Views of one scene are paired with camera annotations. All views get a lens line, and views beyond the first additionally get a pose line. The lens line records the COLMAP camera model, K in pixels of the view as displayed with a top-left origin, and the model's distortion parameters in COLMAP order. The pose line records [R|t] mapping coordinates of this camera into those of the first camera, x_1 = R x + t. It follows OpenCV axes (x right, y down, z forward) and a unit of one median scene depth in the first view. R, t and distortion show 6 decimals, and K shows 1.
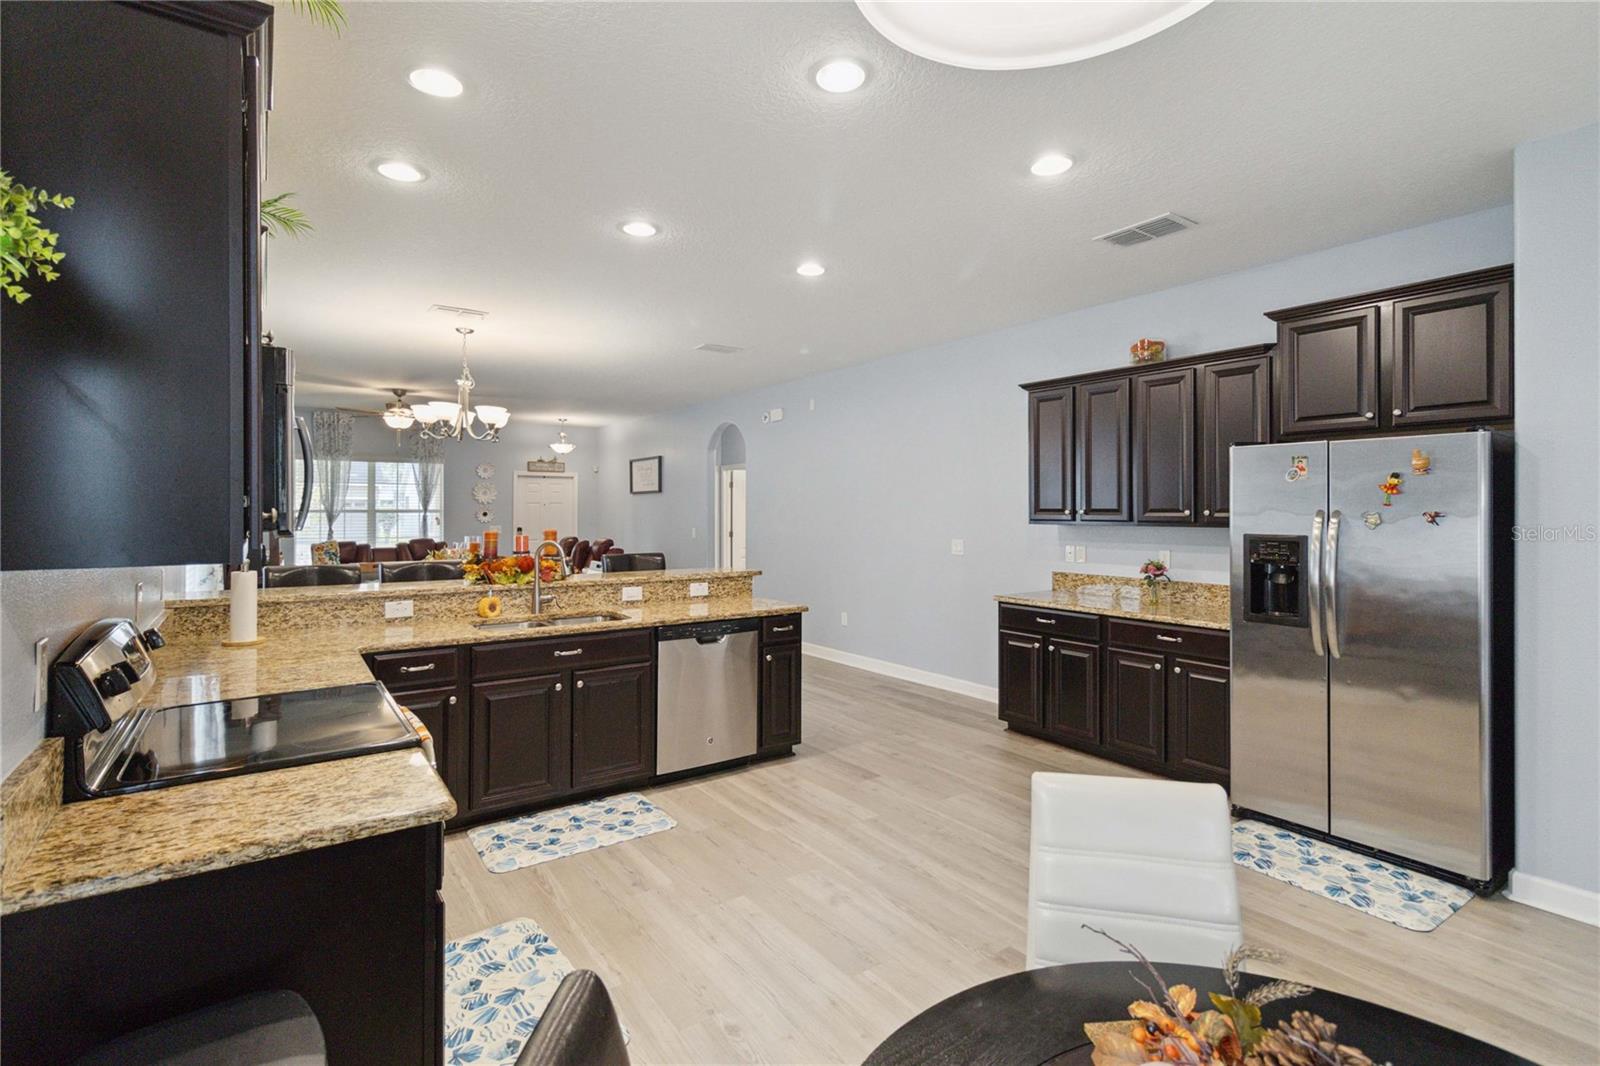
lens RADIAL K [[744.8, 0, 793.5], [0, 744.8, 507.8], [0, 0, 1]] dist [-0.001205, 0.000062]
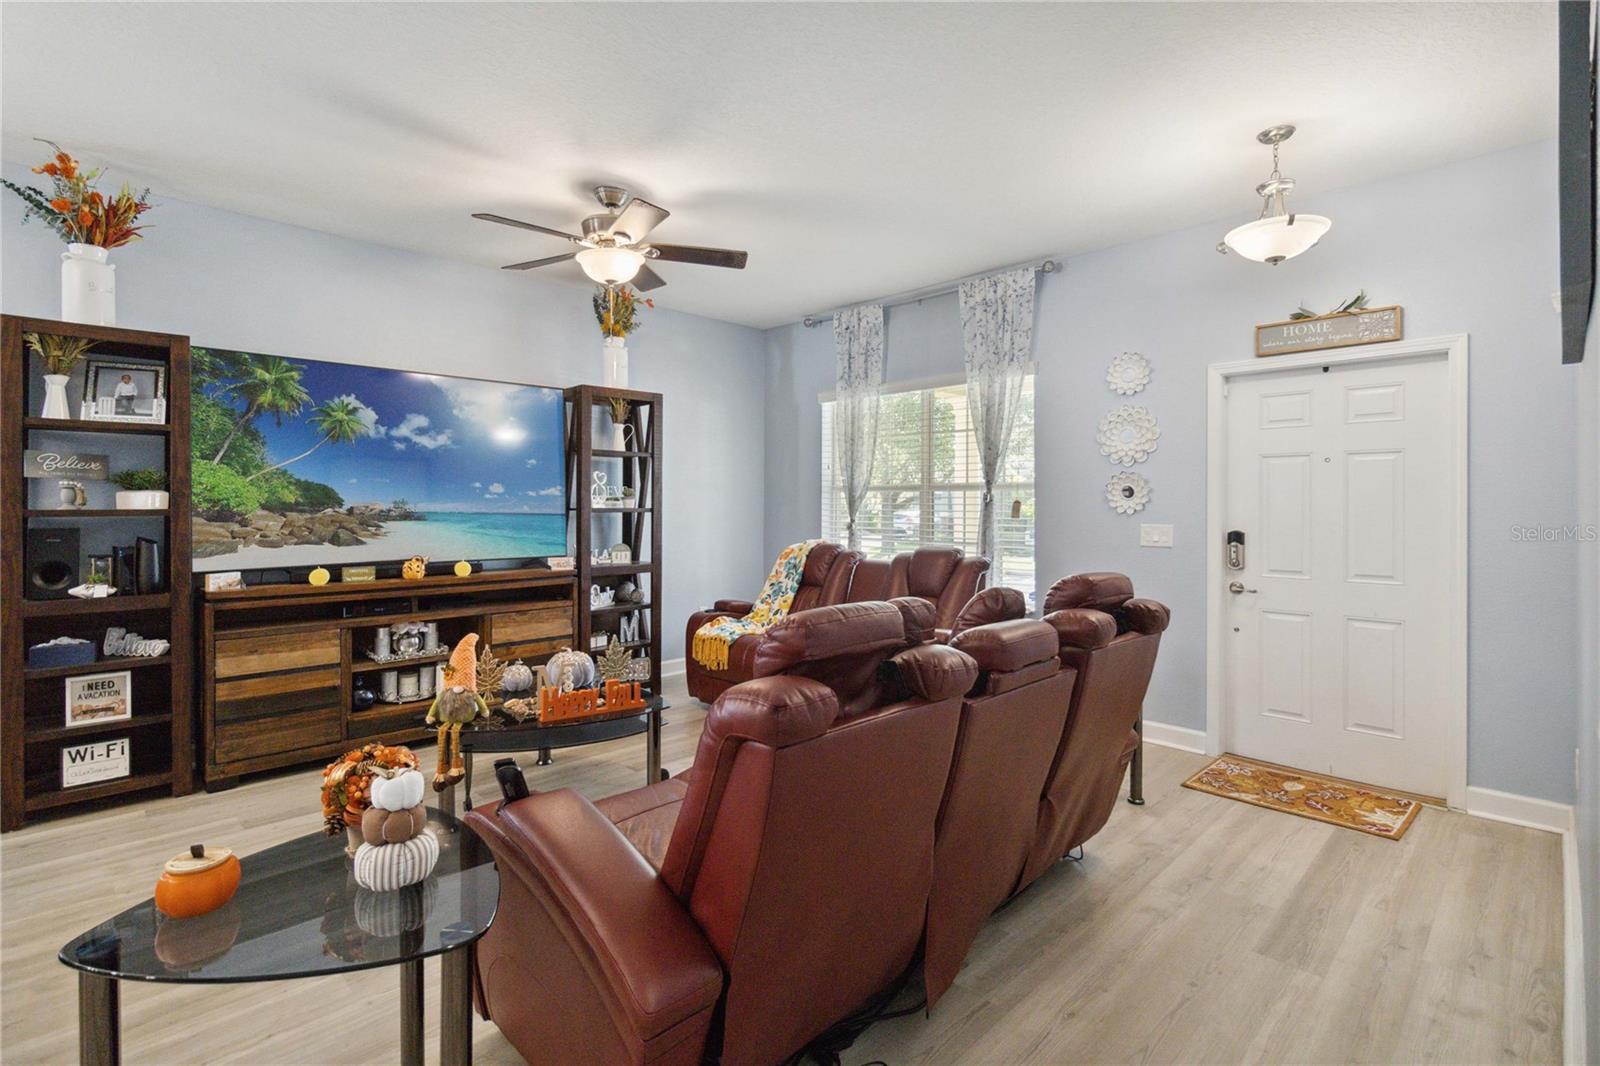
lens RADIAL K [[754.6, 0, 795.4], [0, 754.6, 511.3], [0, 0, 1]] dist [-0.001478, -0.000035]
pose [[0.141819, 0.012784, -0.989810, -0.152302], [0.004339, 0.999899, 0.013536, 0.031048], [0.989883, -0.006214, 0.141749, 1.925832]]
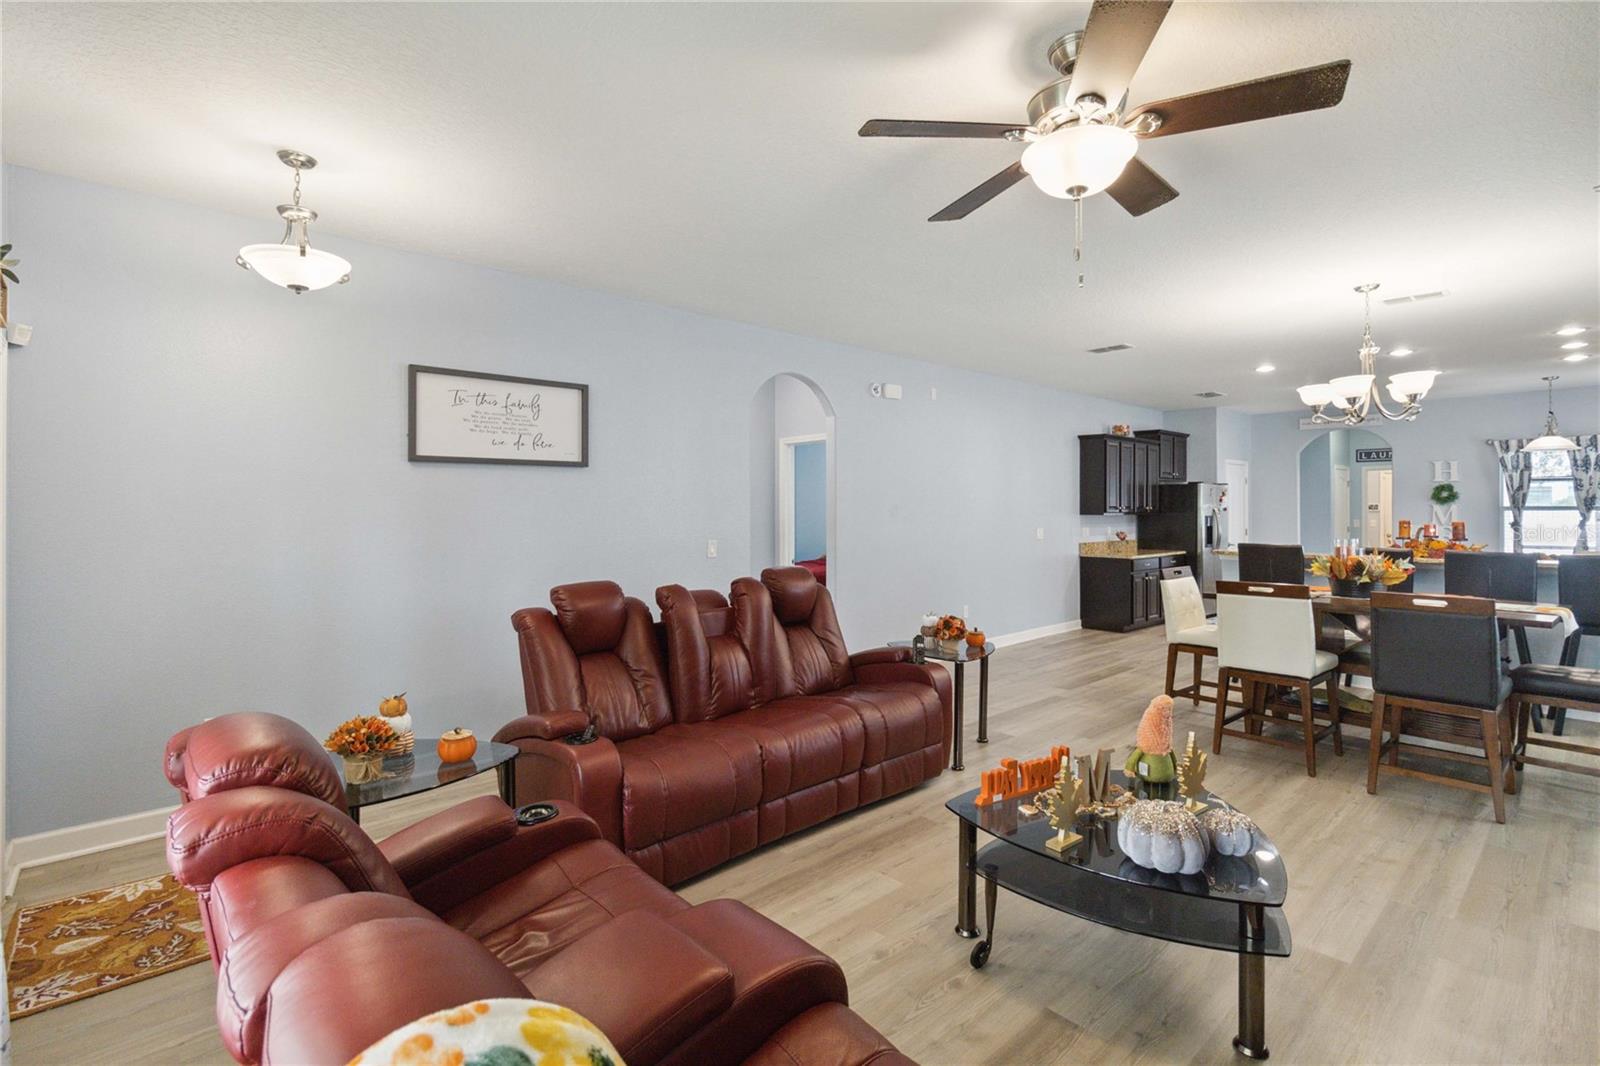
lens RADIAL K [[744.8, 0, 793.5], [0, 744.8, 507.8], [0, 0, 1]] dist [-0.001205, 0.000062]
pose [[-0.113970, 0.002002, 0.993482, -1.417733], [-0.002956, 0.999993, -0.002354, 0.012133], [-0.993480, -0.003205, -0.113963, 2.053242]]
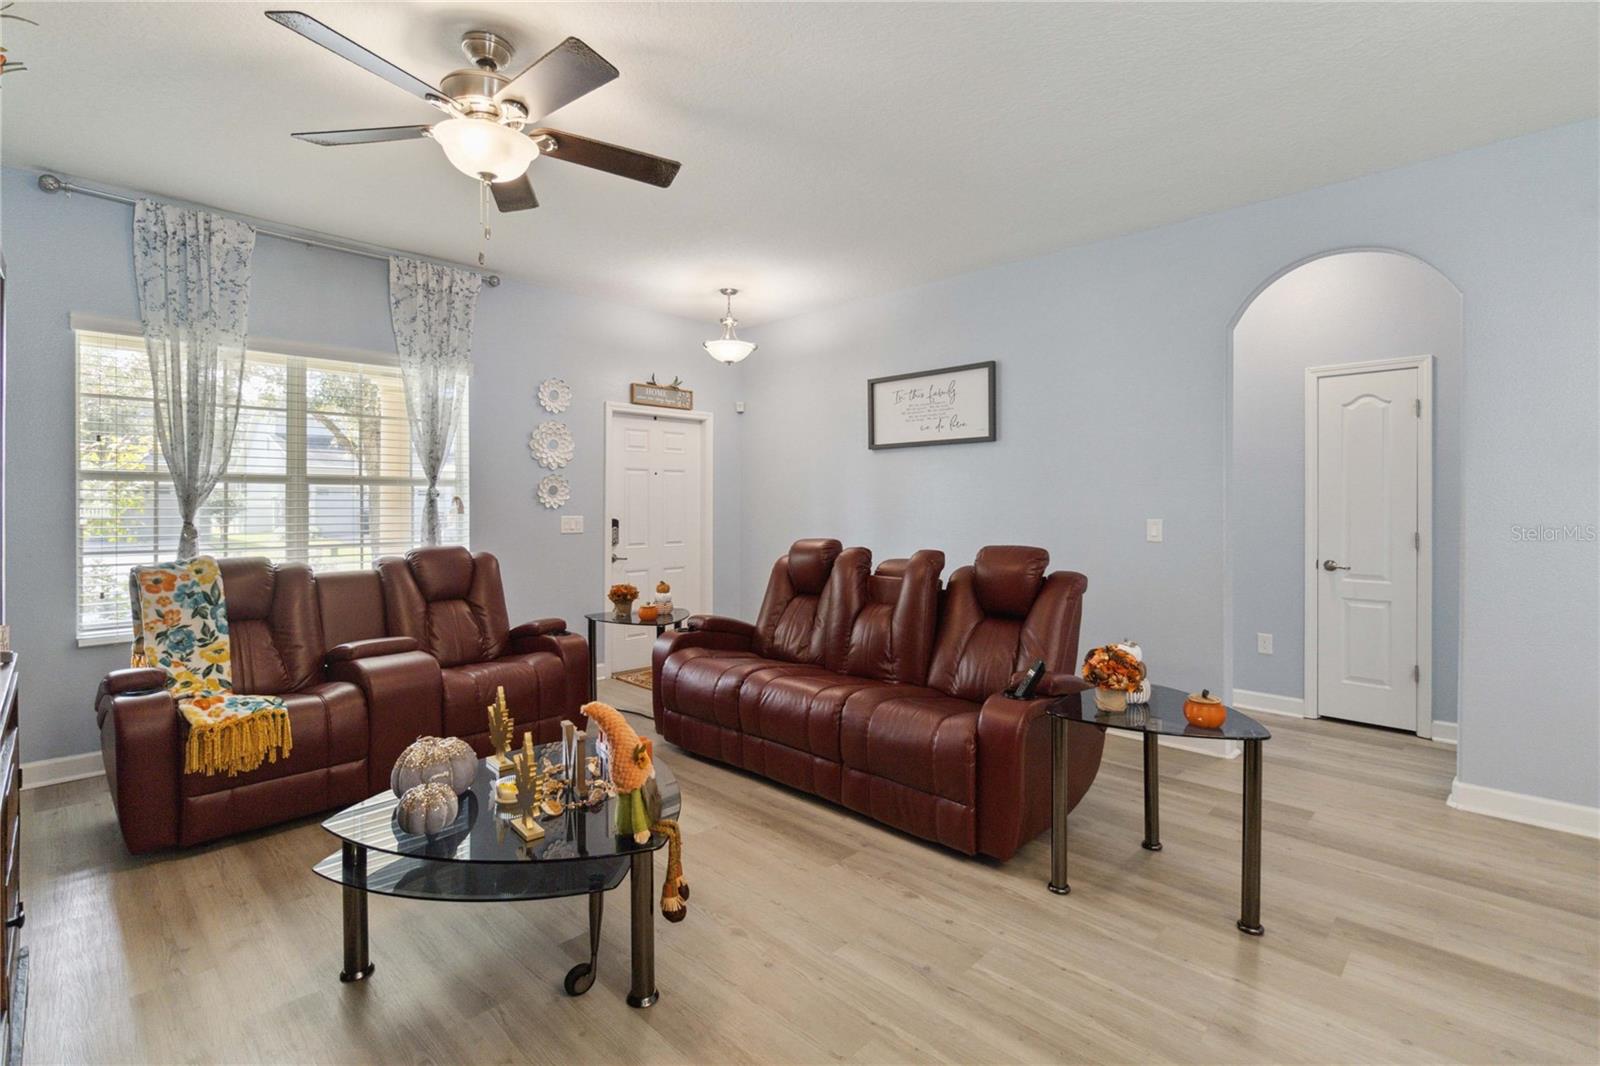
lens RADIAL K [[728.6, 0, 798.6], [0, 728.6, 503.1], [0, 0, 1]] dist [-0.004469, -0.000157]
pose [[0.982550, -0.003253, 0.185971, -0.860185], [0.002013, 0.999974, 0.006858, 0.034042], [-0.185988, -0.006364, 0.982531, 1.296691]]
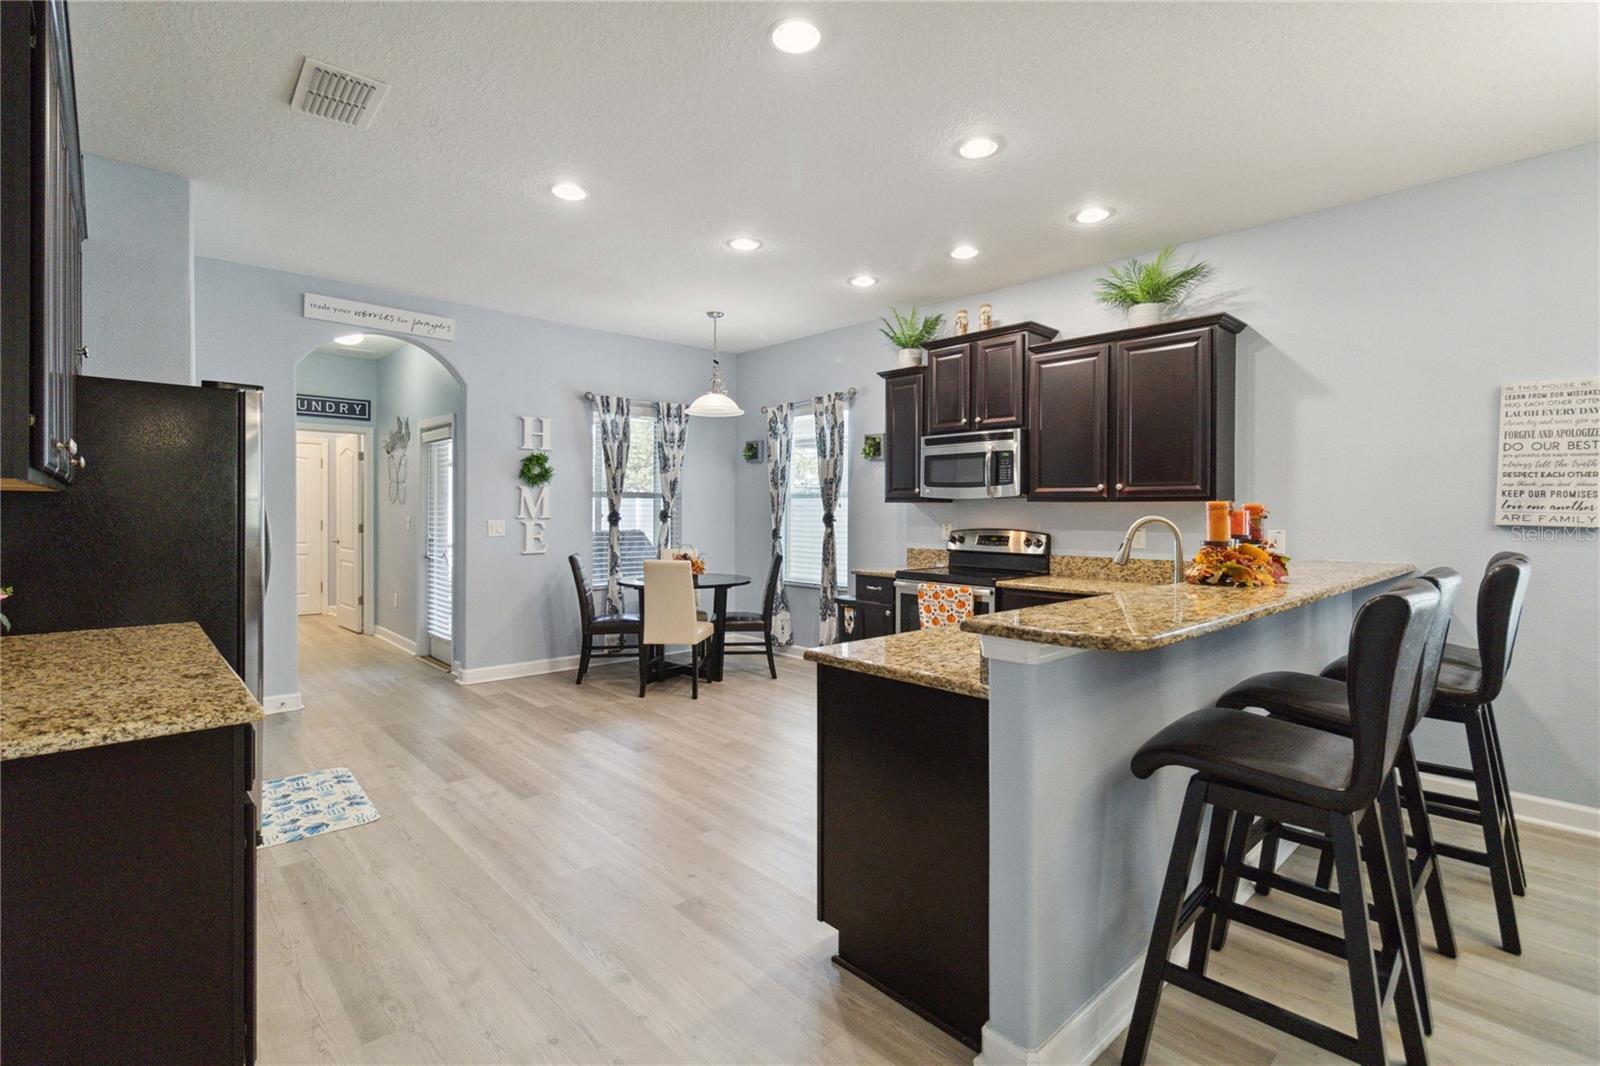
lens RADIAL K [[744.8, 0, 793.5], [0, 744.8, 507.8], [0, 0, 1]] dist [-0.001205, 0.000062]
pose [[-0.991362, -0.005112, -0.131053, 0.088514], [-0.004250, 0.999967, -0.006860, 0.035906], [0.131084, -0.006244, -0.991352, 1.397481]]
